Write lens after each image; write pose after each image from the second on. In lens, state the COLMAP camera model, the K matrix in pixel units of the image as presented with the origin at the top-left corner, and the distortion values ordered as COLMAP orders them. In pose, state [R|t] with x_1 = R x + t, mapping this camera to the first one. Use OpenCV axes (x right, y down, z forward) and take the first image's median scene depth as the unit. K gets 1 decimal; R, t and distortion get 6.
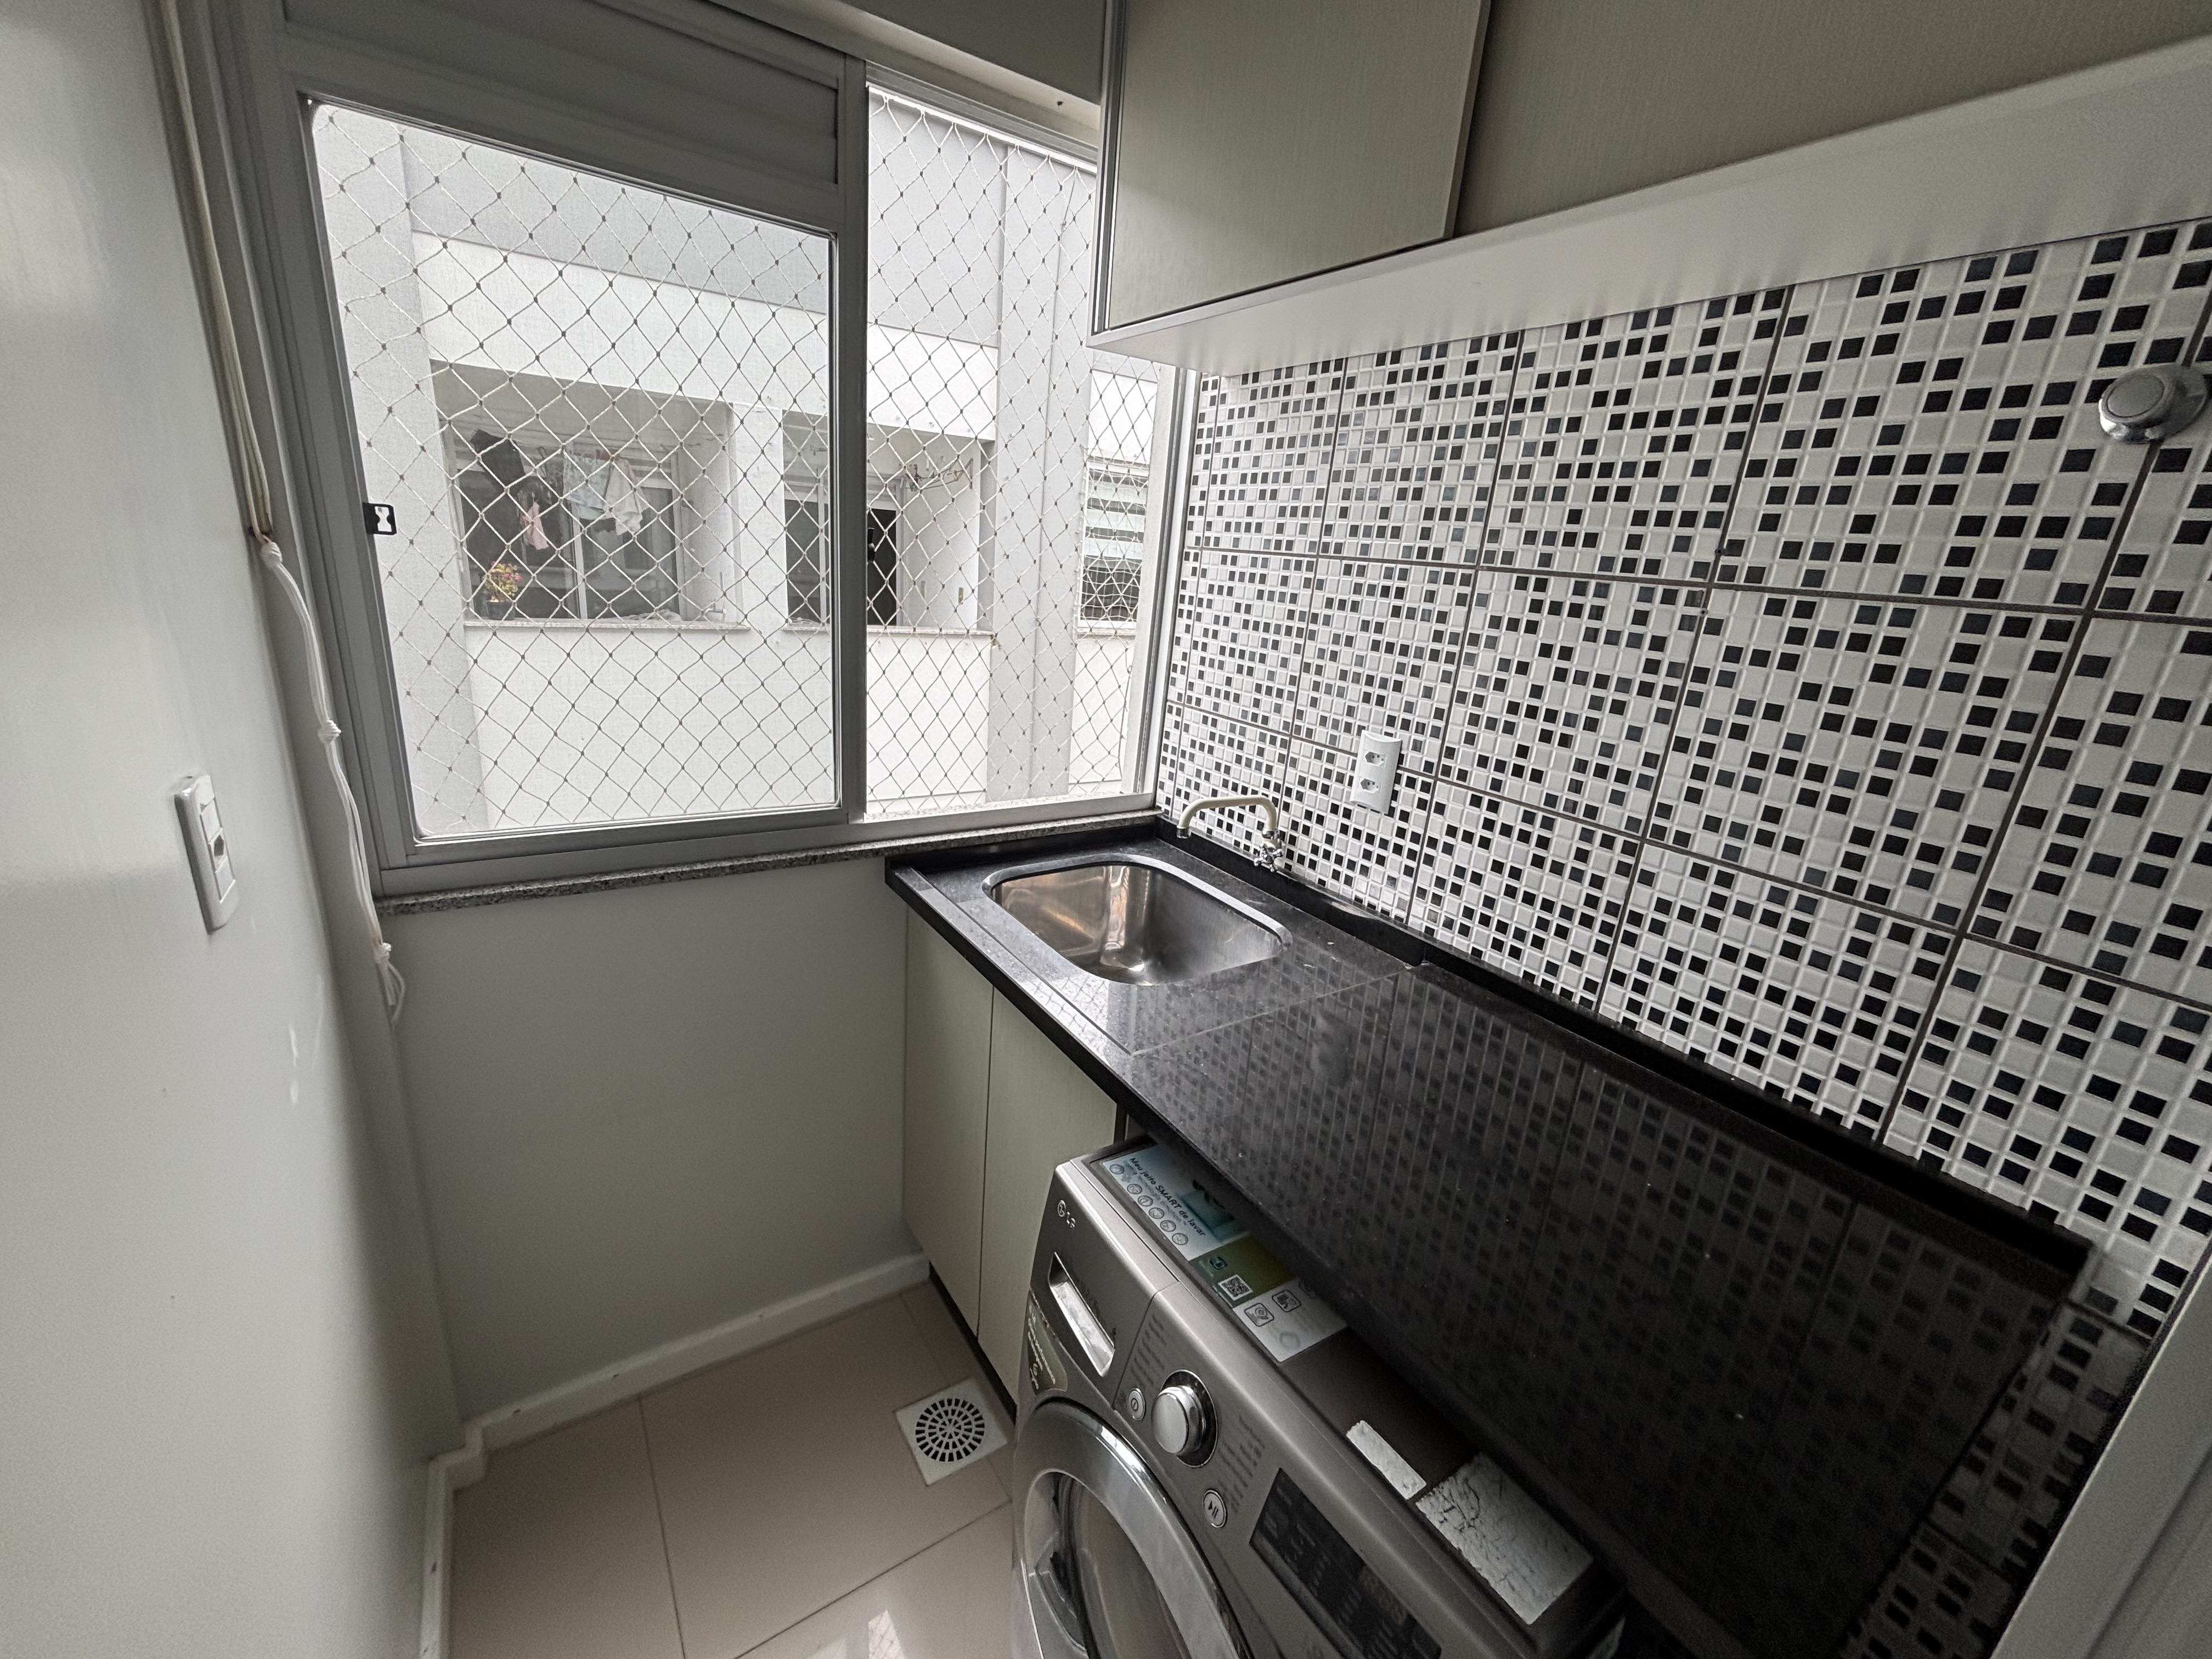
lens RADIAL K [[892.4, 0, 1097.8], [0, 892.4, 832.7], [0, 0, 1]] dist [0.001596, -0.000664]
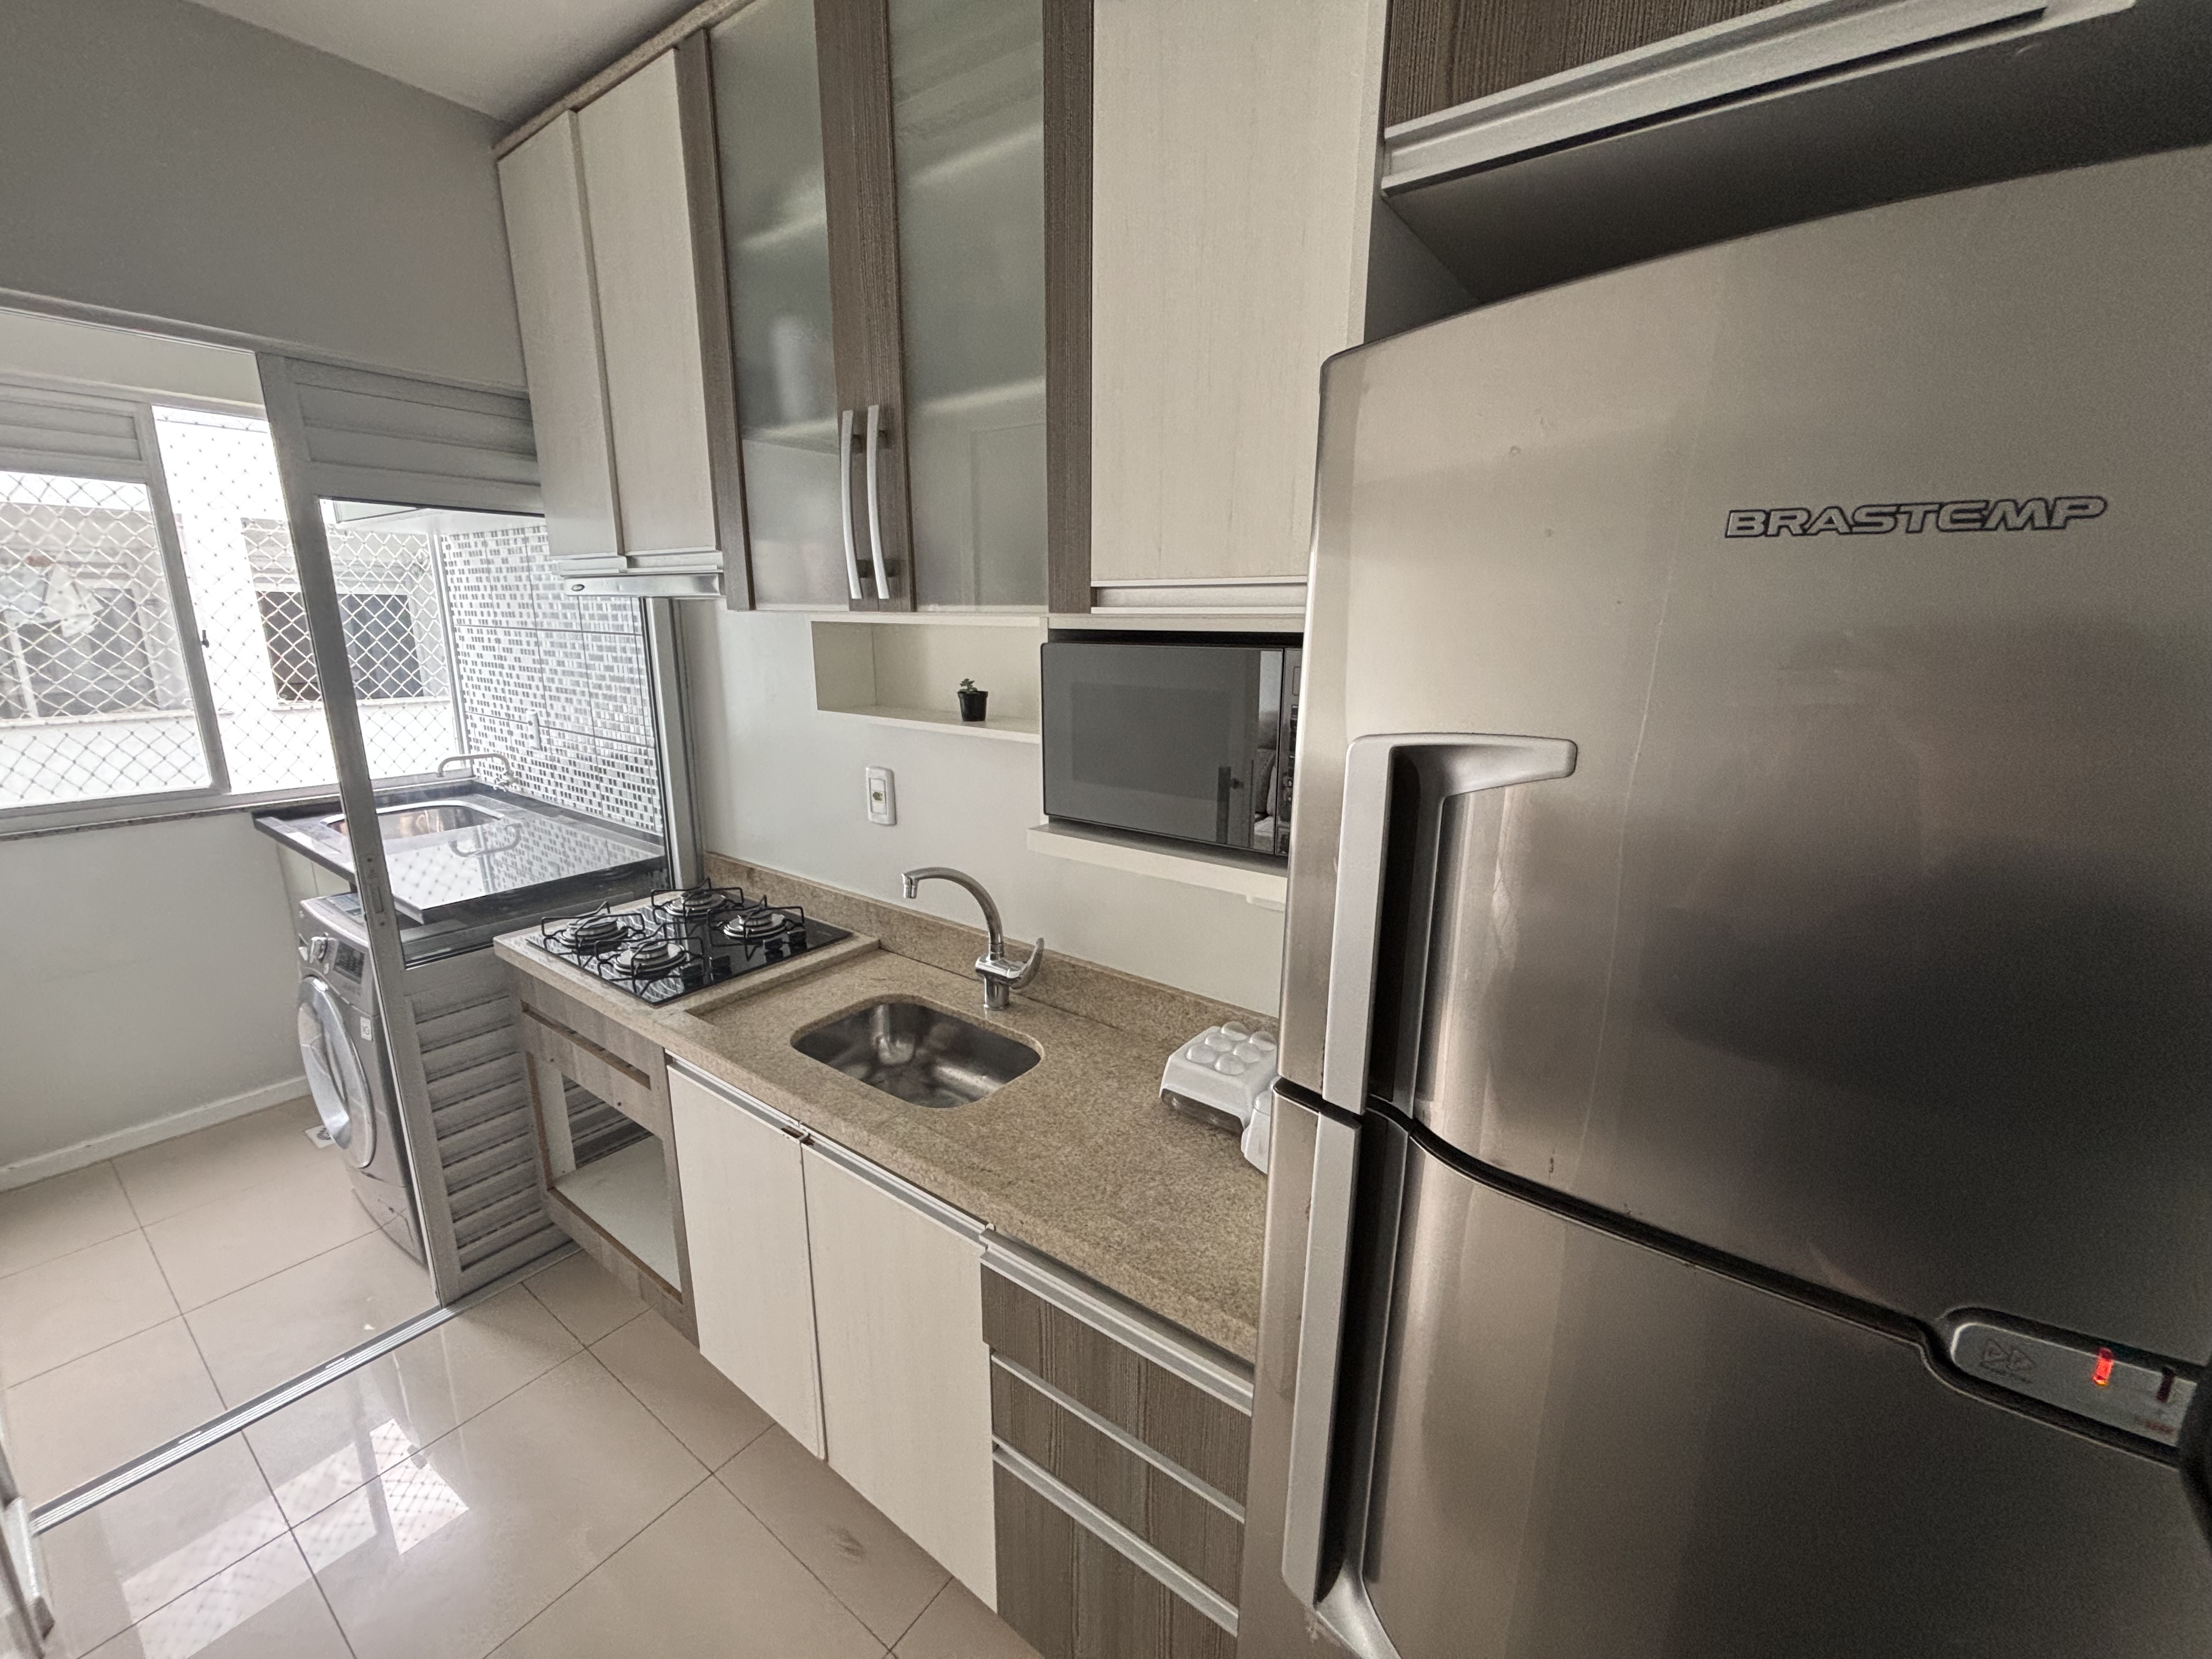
lens RADIAL K [[892.4, 0, 1097.8], [0, 892.4, 832.7], [0, 0, 1]] dist [0.001596, -0.000664]
pose [[0.933184, -0.153252, 0.325087, 0.738333], [0.170128, 0.985131, -0.023956, 0.391076], [-0.316582, 0.077662, 0.945380, -1.181766]]
